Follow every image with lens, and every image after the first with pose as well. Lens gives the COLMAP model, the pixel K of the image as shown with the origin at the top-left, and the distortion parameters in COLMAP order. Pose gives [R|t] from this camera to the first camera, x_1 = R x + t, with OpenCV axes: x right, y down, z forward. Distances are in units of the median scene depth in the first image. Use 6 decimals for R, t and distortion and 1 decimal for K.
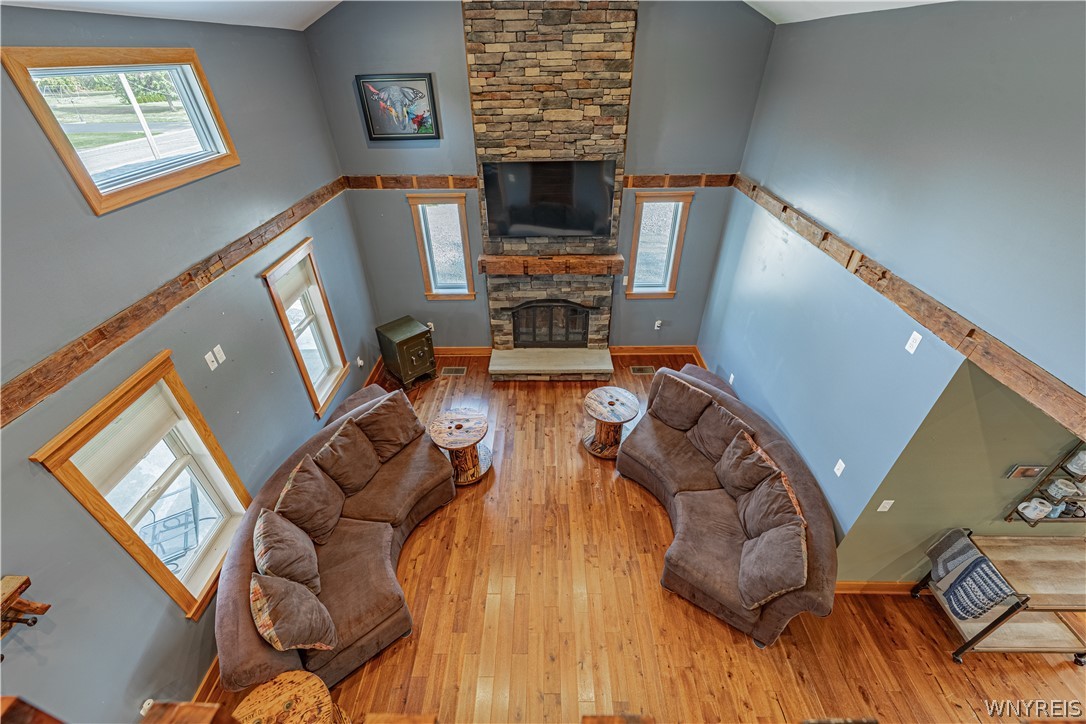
lens RADIAL K [[448.6, 0, 542.8], [0, 448.6, 392.1], [0, 0, 1]] dist [0.004162, -0.003938]
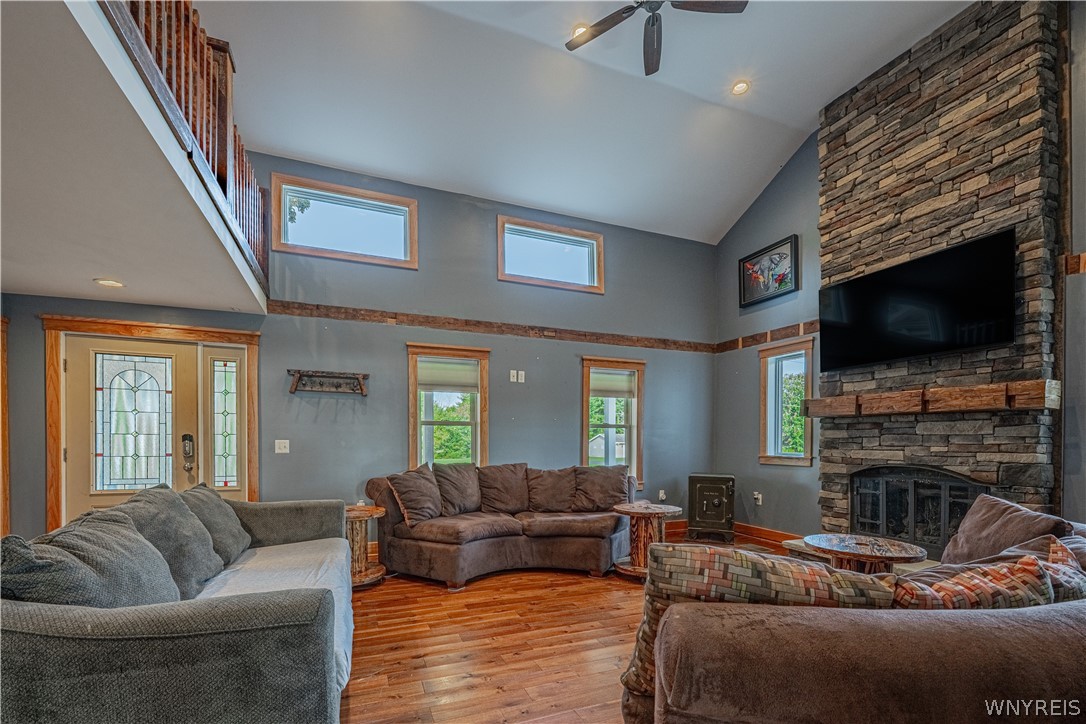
lens RADIAL K [[448.6, 0, 529.4], [0, 448.6, 456.2], [0, 0, 1]] dist [0.004162, -0.003938]
pose [[0.363691, 0.049572, -0.930200, 0.580957], [-0.579830, 0.793593, -0.184411, 0.309477], [0.729058, 0.606427, 0.317366, 0.525142]]
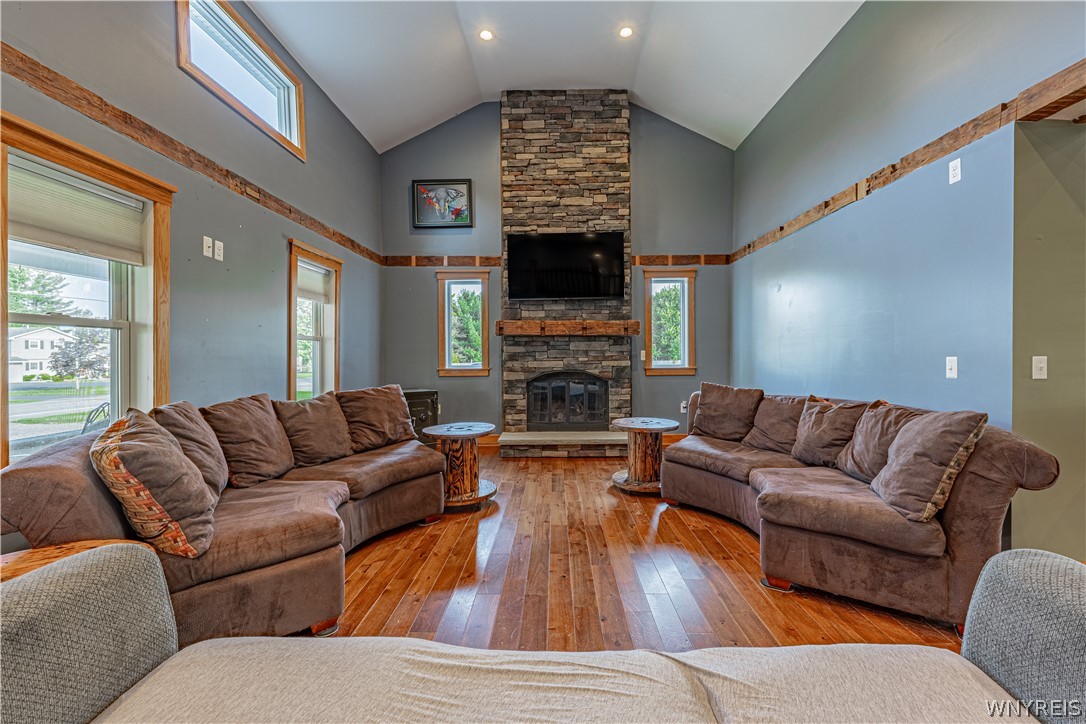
lens RADIAL K [[448.6, 0, 551.2], [0, 448.6, 367.2], [0, 0, 1]] dist [0.004162, -0.003938]
pose [[0.999998, 0.001228, -0.001502, -0.022458], [-0.001881, 0.802855, -0.596172, 0.502179], [0.000474, 0.596174, 0.802855, 0.301598]]
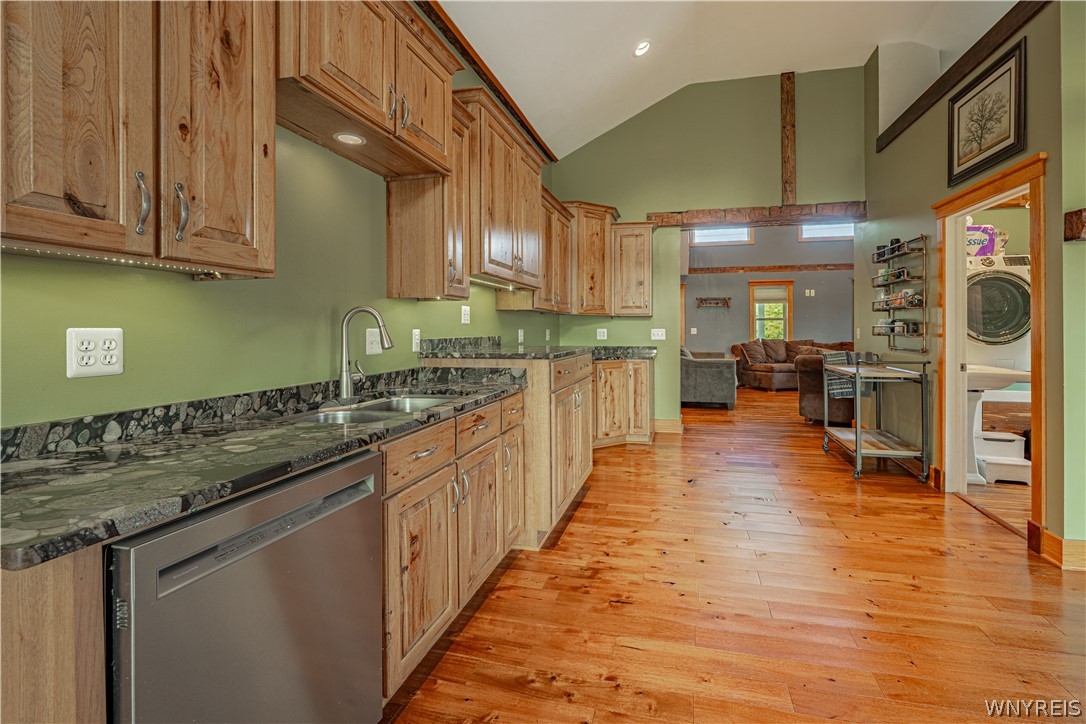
lens RADIAL K [[448.6, 0, 600.6], [0, 448.6, 329.6], [0, 0, 1]] dist [0.004162, -0.003938]
pose [[-0.201087, 0.009986, -0.979522, 1.790609], [-0.596299, 0.792086, 0.130490, 0.404530], [0.777169, 0.610328, -0.153324, 0.403792]]
